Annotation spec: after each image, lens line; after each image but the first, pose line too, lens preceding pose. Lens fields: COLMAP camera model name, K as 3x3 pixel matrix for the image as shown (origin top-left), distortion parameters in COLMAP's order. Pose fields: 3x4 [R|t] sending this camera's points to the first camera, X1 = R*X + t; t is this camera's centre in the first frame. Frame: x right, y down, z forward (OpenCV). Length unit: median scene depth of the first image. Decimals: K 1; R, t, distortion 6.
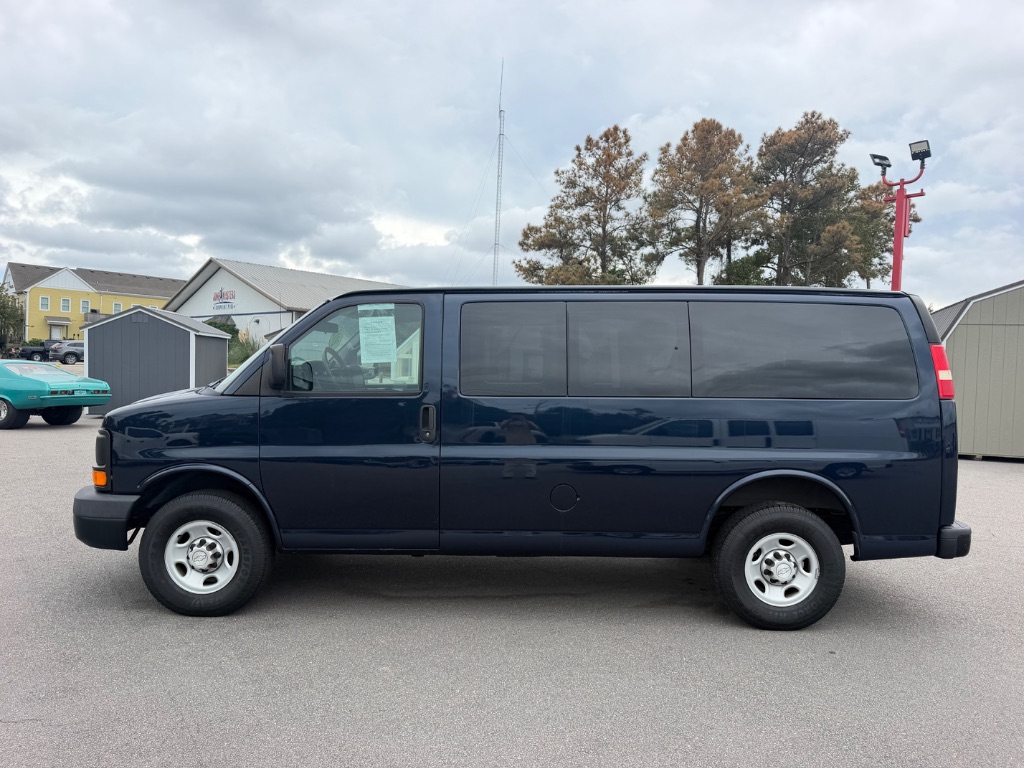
lens RADIAL K [[717.5, 0, 491.5], [0, 717.5, 391.5], [0, 0, 1]] dist [0.046834, -0.088749]
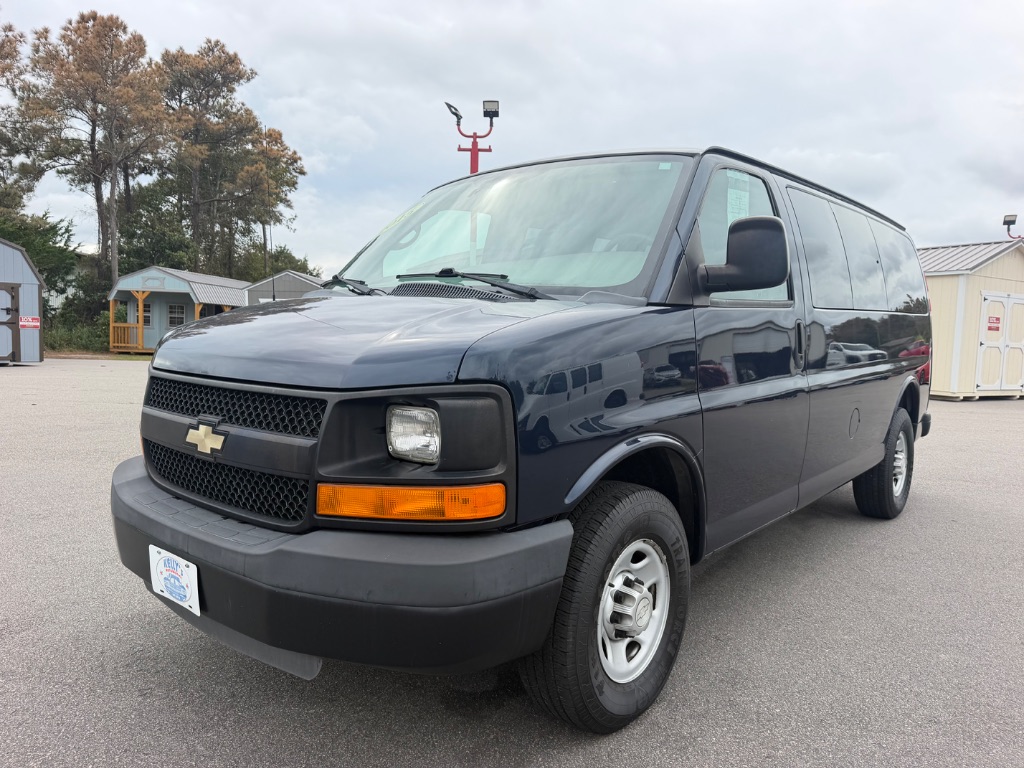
lens RADIAL K [[735.0, 0, 512.0], [0, 735.0, 384.0], [0, 0, 1]] dist [-0.000417, -0.013647]
pose [[0.614992, -0.069216, 0.785490, -0.102777], [0.021968, 0.997257, 0.070677, 0.002995], [-0.788228, -0.026210, 0.614825, 0.088494]]
